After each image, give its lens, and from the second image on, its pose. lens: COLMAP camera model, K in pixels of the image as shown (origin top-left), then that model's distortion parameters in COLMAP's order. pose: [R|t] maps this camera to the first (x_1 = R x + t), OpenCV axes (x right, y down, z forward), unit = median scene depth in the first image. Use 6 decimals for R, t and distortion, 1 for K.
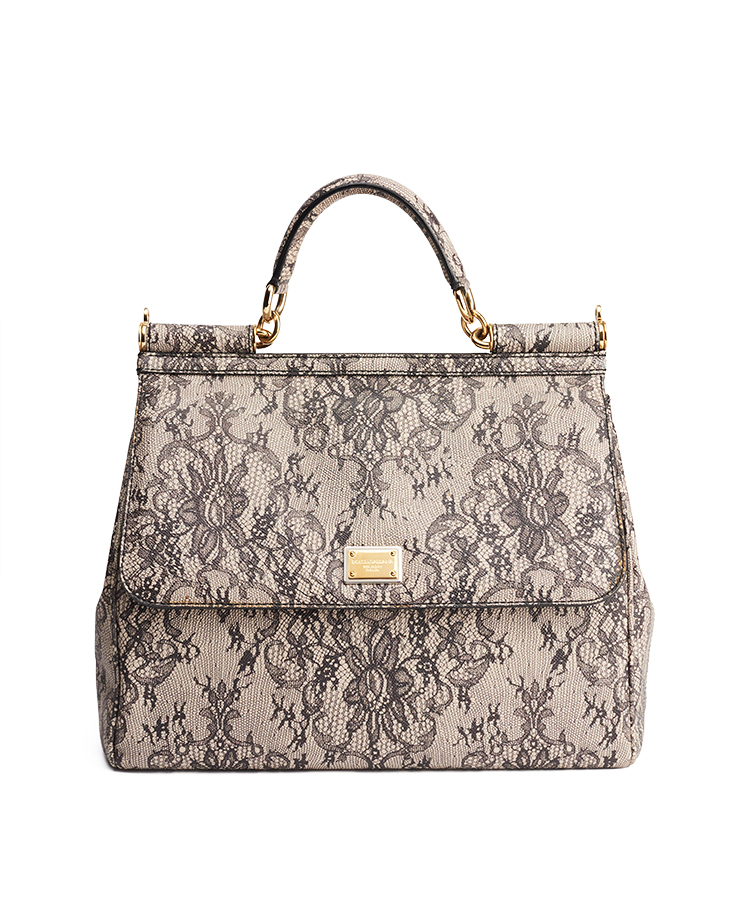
lens RADIAL K [[1822.9, 0, 372.0], [0, 1822.9, 453.0], [0, 0, 1]] dist [-0.194682, 0.040425]
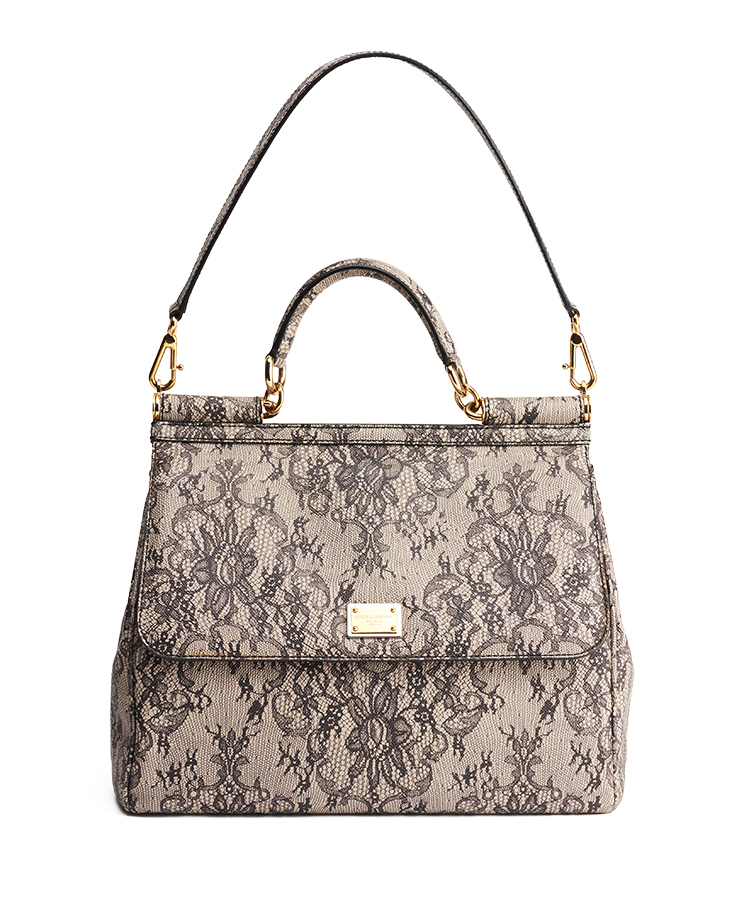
lens RADIAL K [[1969.9, 0, 352.5], [0, 1969.9, 468.6], [0, 0, 1]] dist [-0.209177, 0.164830]
pose [[0.999797, 0.005766, 0.019282, -0.034758], [-0.005071, 0.999342, -0.035904, 0.013420], [-0.019477, 0.035799, 0.999169, -0.158189]]
